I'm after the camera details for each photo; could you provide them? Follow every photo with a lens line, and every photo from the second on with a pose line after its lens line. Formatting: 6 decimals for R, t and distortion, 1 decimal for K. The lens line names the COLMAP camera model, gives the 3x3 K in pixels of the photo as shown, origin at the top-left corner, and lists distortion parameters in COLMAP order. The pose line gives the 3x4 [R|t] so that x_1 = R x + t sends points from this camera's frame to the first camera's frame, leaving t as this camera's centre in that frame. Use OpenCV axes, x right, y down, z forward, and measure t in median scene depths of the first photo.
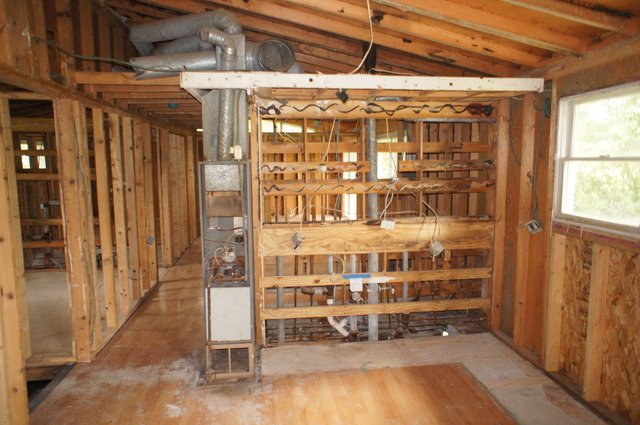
lens RADIAL K [[432.4, 0, 320.2], [0, 432.4, 215.4], [0, 0, 1]] dist [-0.073400, 0.102543]
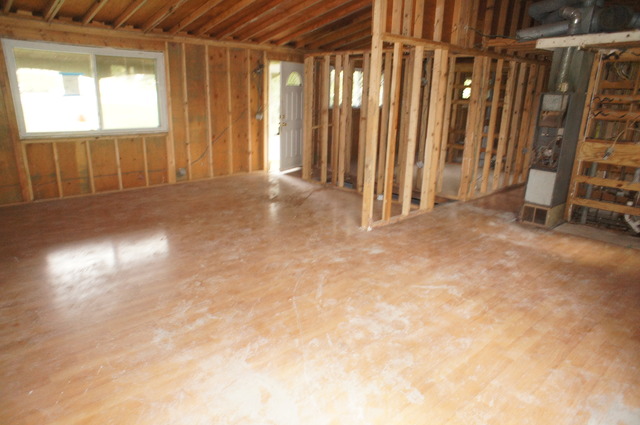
lens RADIAL K [[432.4, 0, 320.2], [0, 432.4, 215.4], [0, 0, 1]] dist [-0.073400, 0.102543]
pose [[0.582176, 0.245868, -0.774997, 0.525394], [-0.132676, 0.969133, 0.207793, 0.091042], [0.802165, -0.018149, 0.596827, -0.589121]]
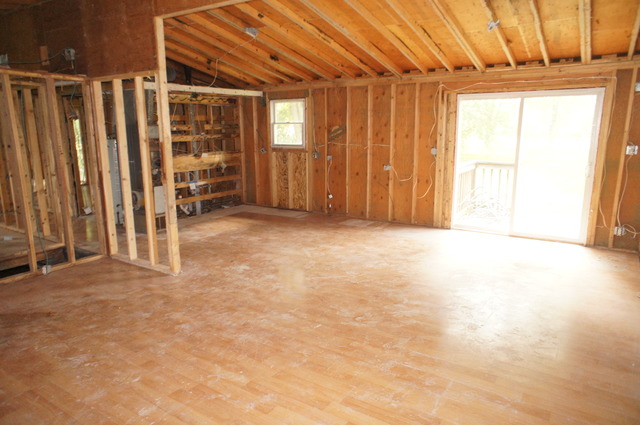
lens RADIAL K [[432.4, 0, 320.2], [0, 432.4, 215.4], [0, 0, 1]] dist [-0.073400, 0.102543]
pose [[0.652019, -0.153863, 0.742427, -1.078935], [0.099610, 0.988089, 0.117295, 0.122057], [-0.751631, -0.002525, 0.659579, -0.811810]]
